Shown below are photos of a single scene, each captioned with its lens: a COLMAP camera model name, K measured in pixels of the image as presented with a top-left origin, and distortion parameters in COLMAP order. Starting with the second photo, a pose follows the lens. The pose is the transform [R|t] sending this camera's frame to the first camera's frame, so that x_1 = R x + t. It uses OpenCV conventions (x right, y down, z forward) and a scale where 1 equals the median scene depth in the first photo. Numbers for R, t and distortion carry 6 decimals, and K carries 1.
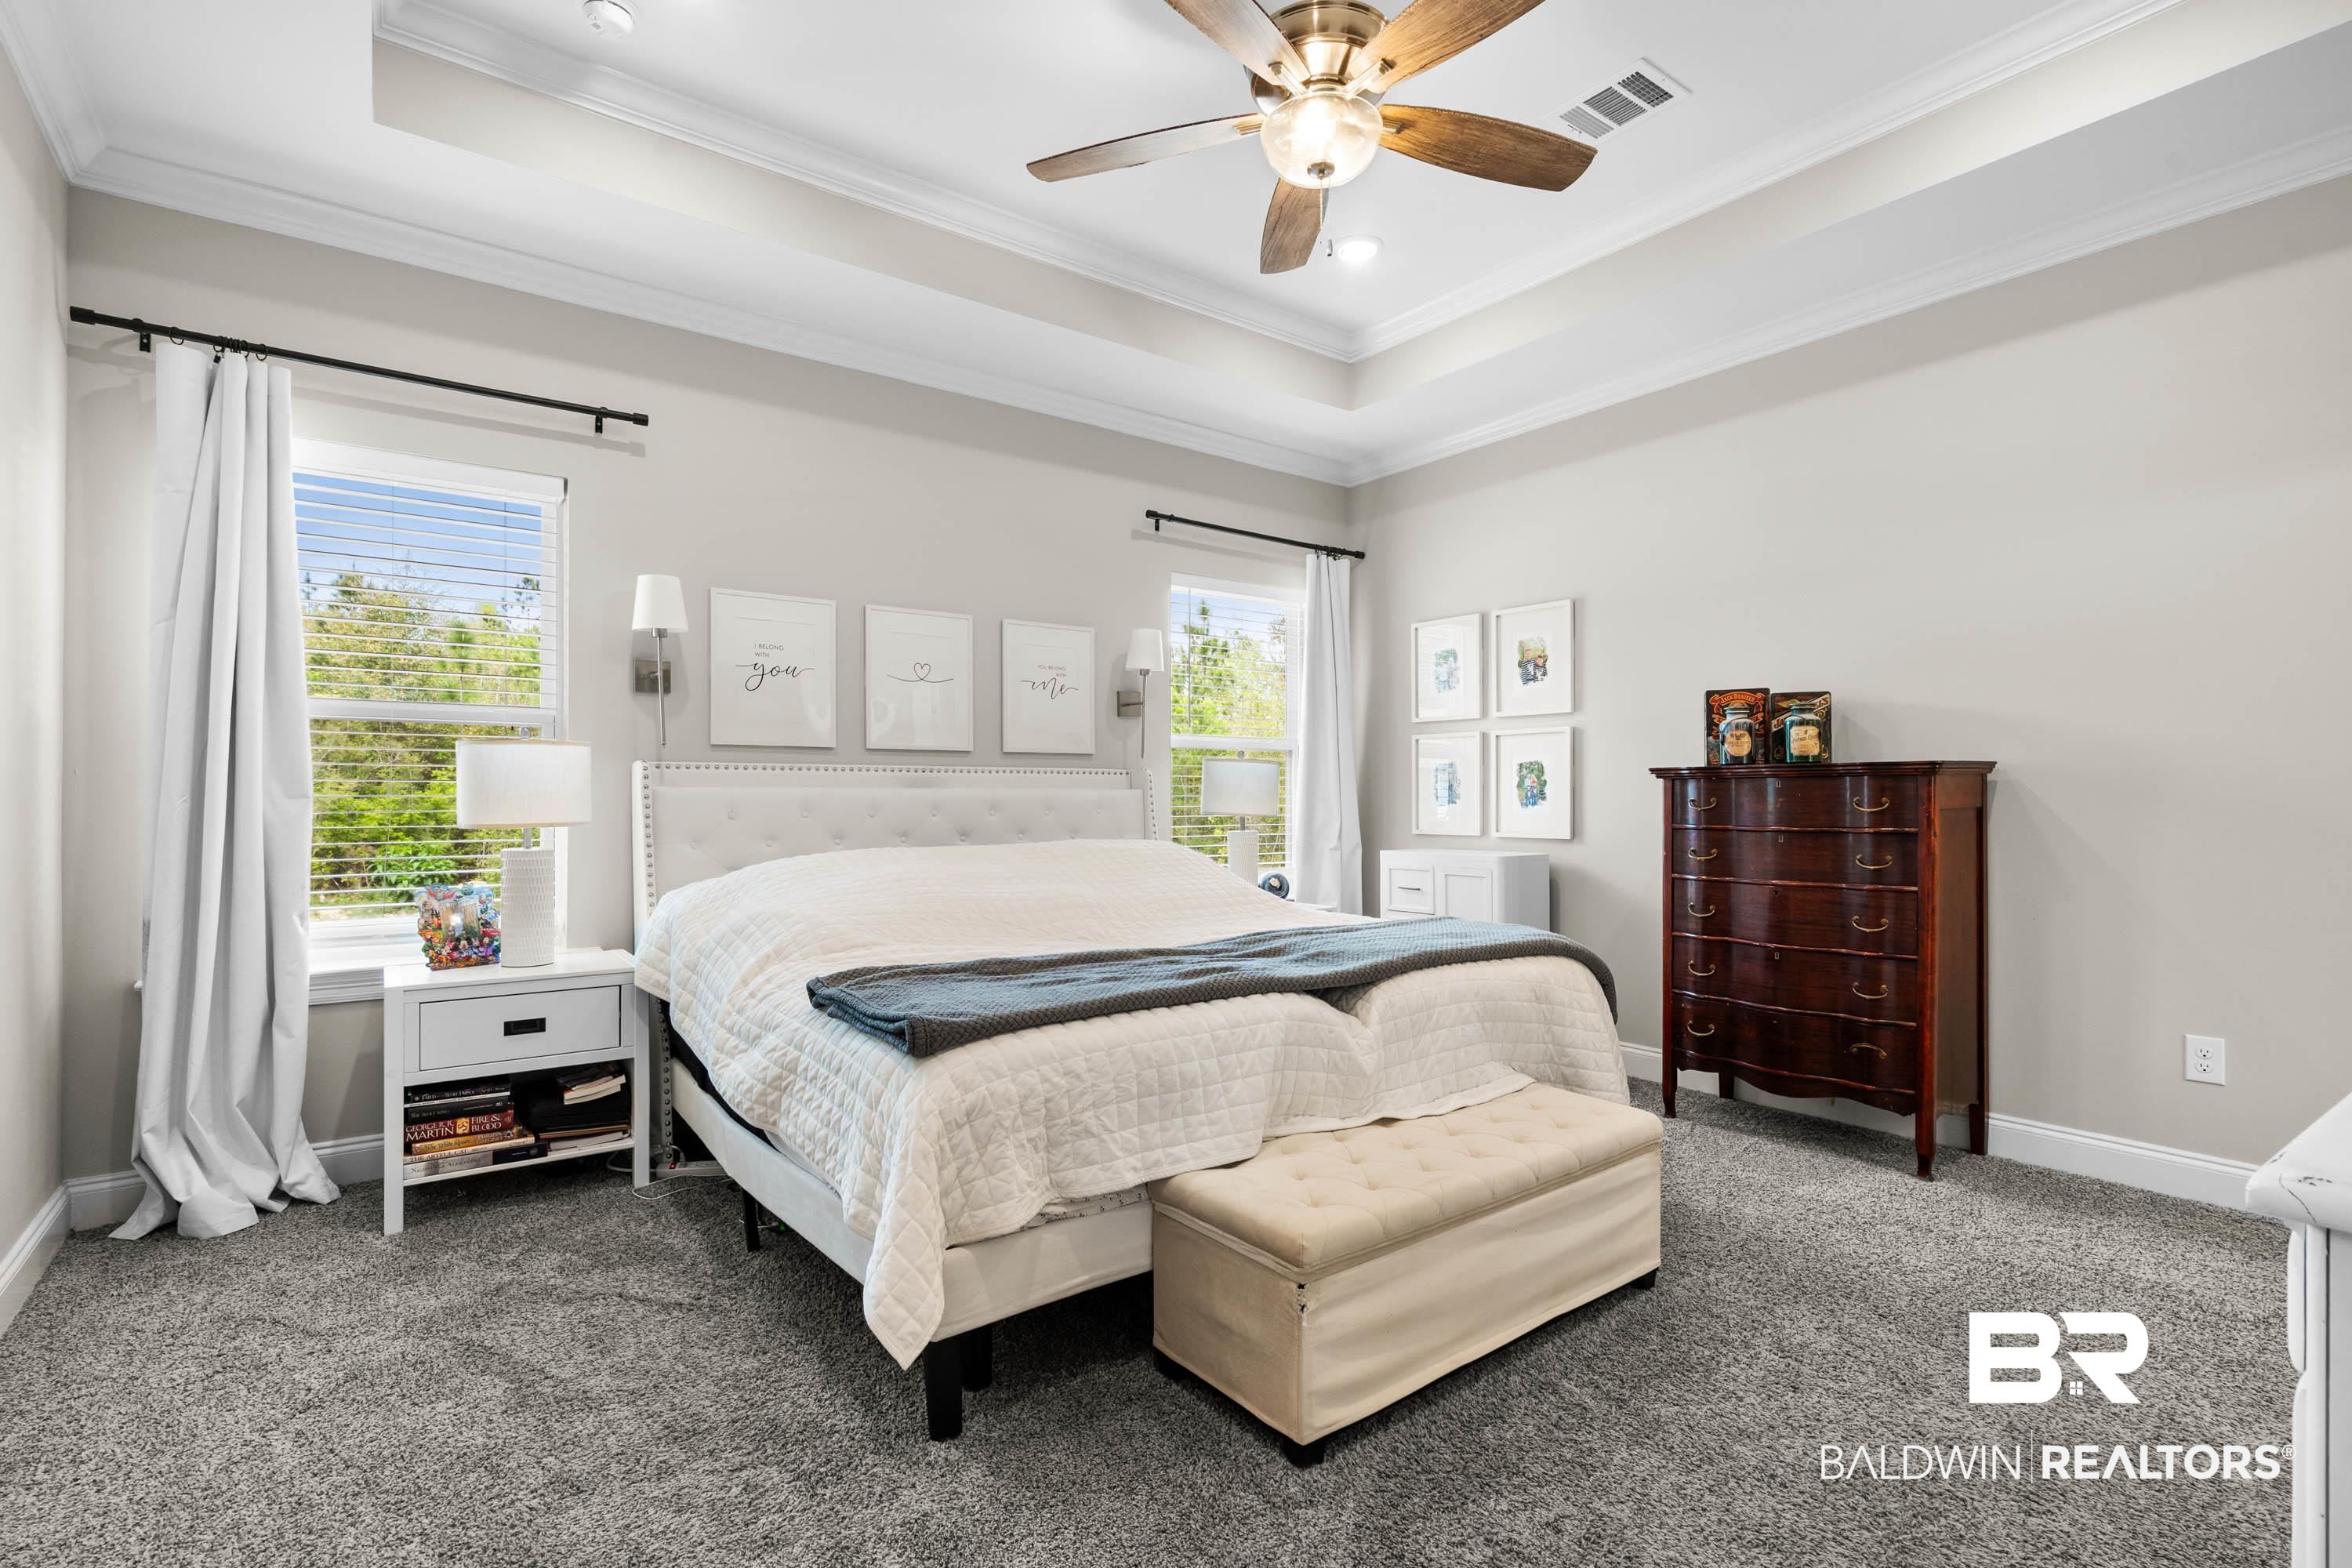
lens RADIAL K [[1087.1, 0, 1169.3], [0, 1087.1, 794.8], [0, 0, 1]] dist [-0.004787, 0.001329]
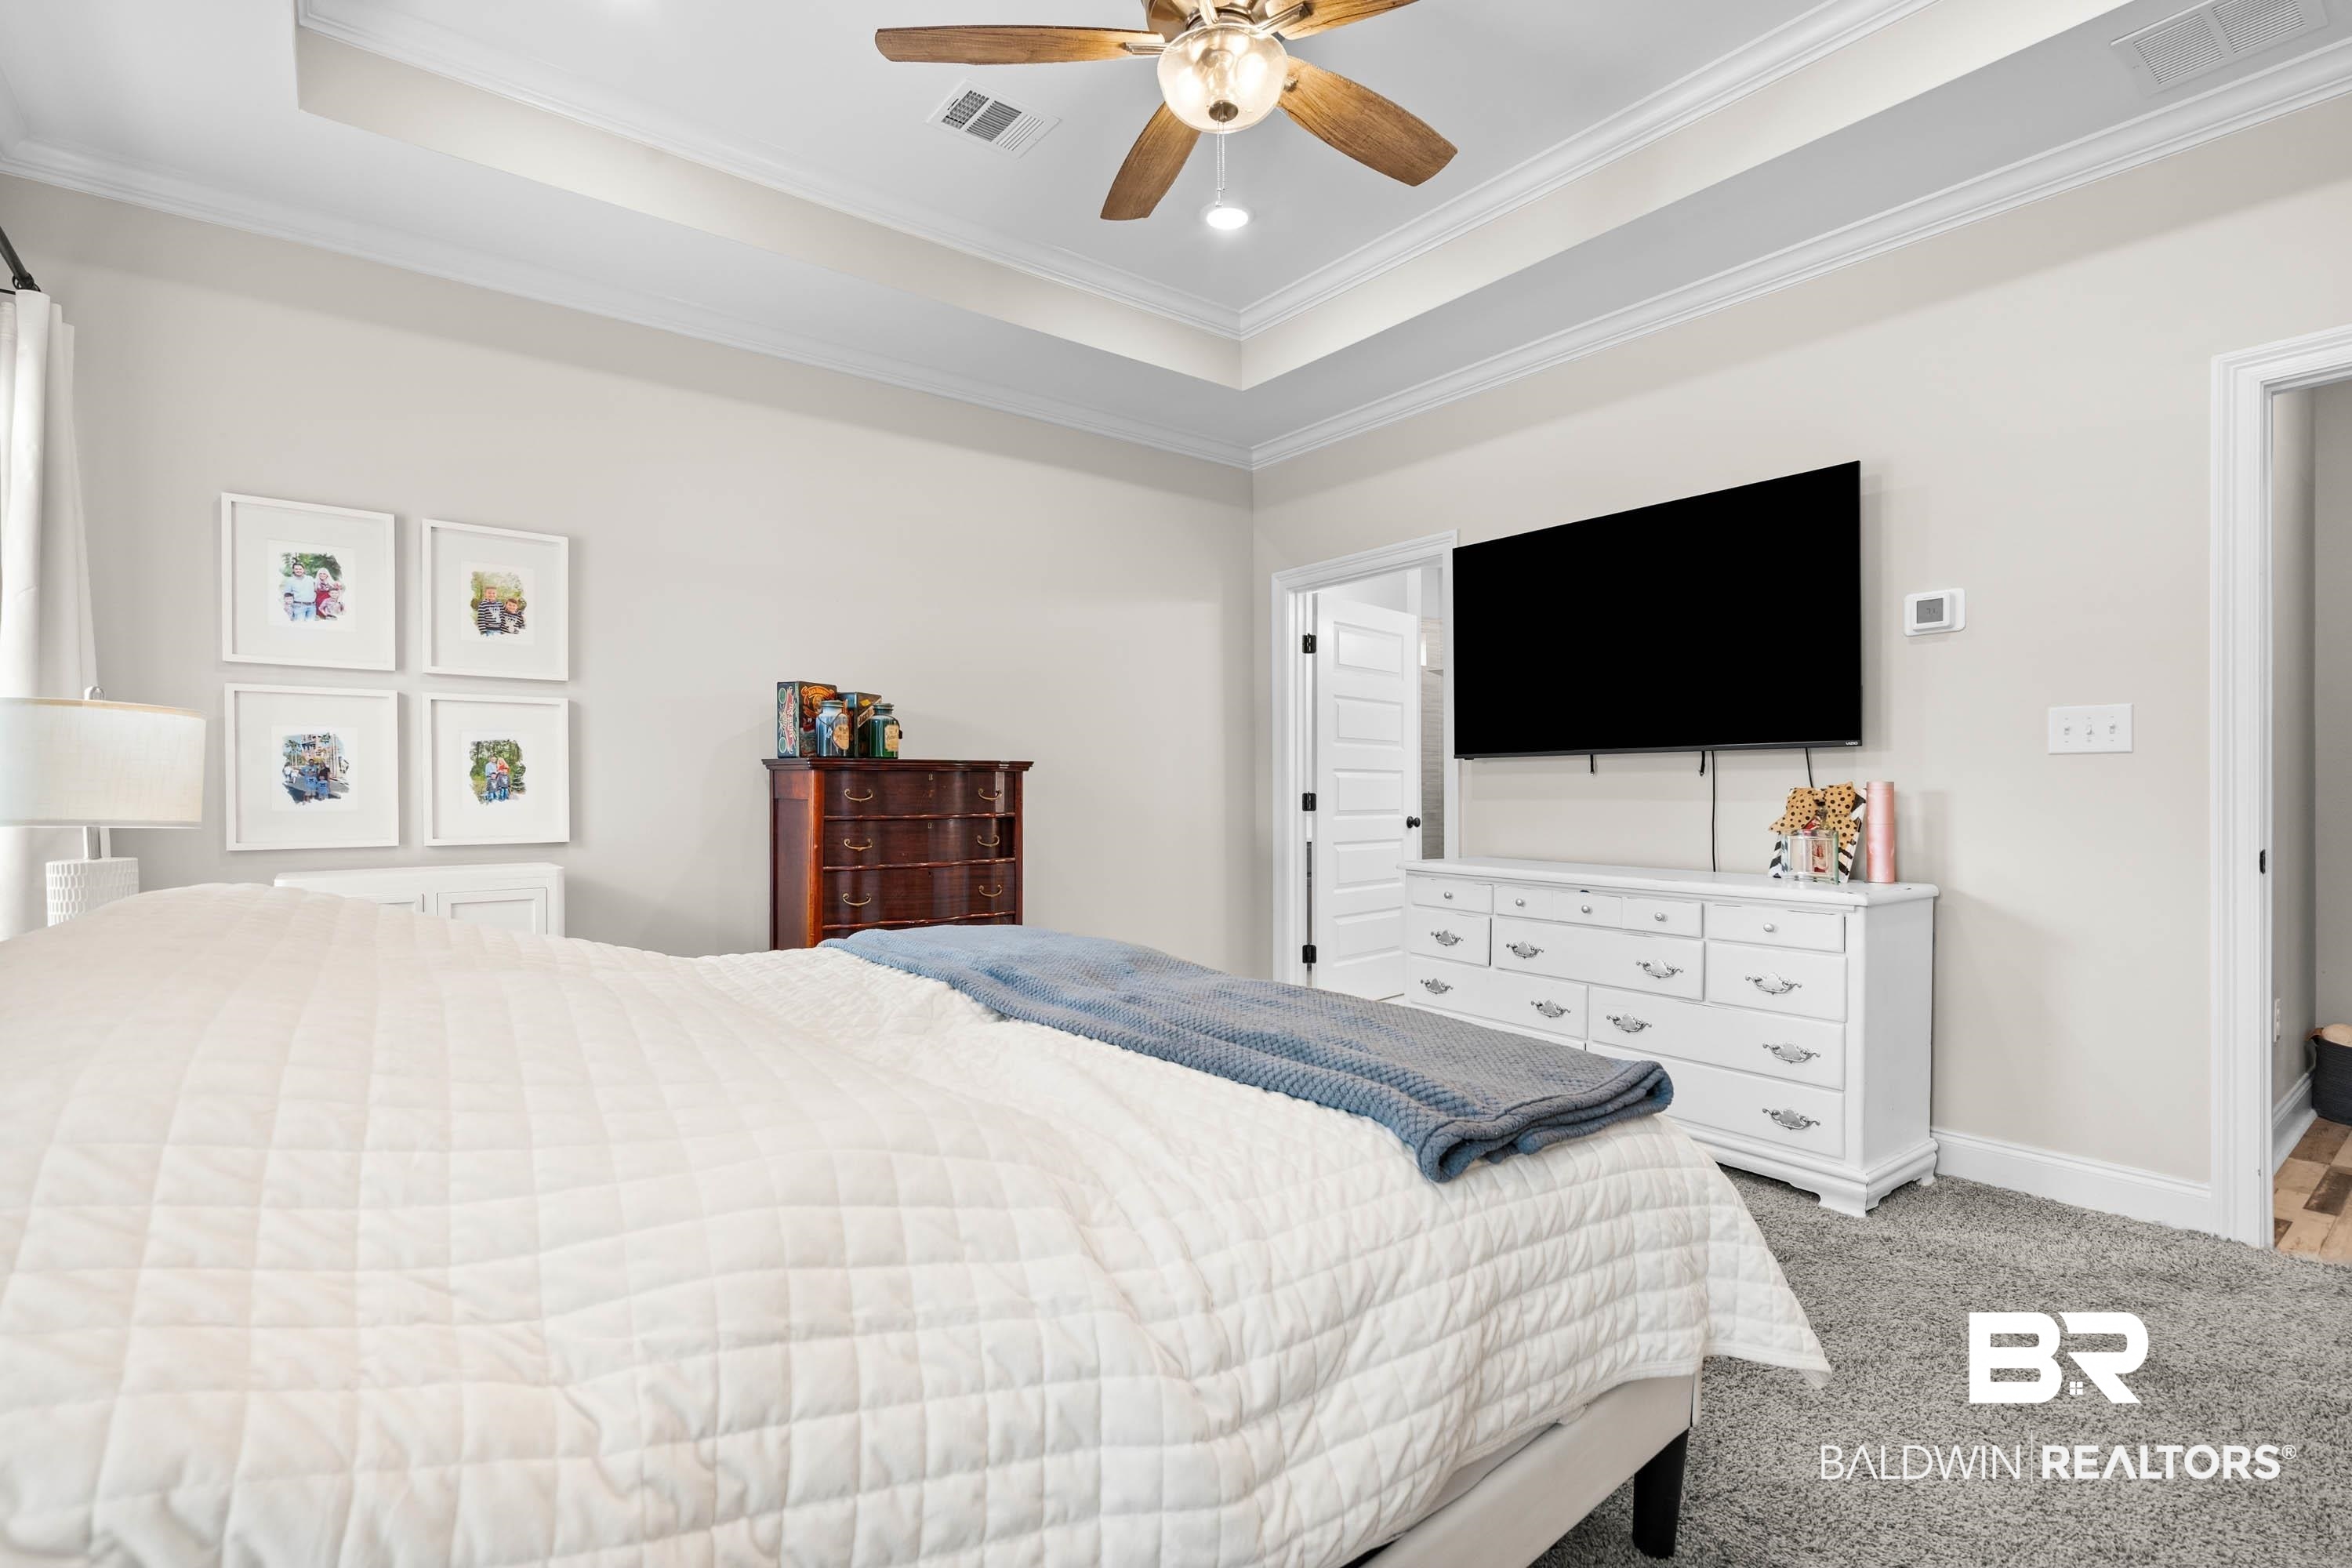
lens RADIAL K [[1087.1, 0, 1182.6], [0, 1087.1, 795.3], [0, 0, 1]] dist [-0.004787, 0.001329]
pose [[-0.026272, -0.005338, 0.999641, -0.398341], [-0.001482, 0.999985, 0.005301, 0.001947], [-0.999654, -0.001342, -0.026279, 0.533819]]
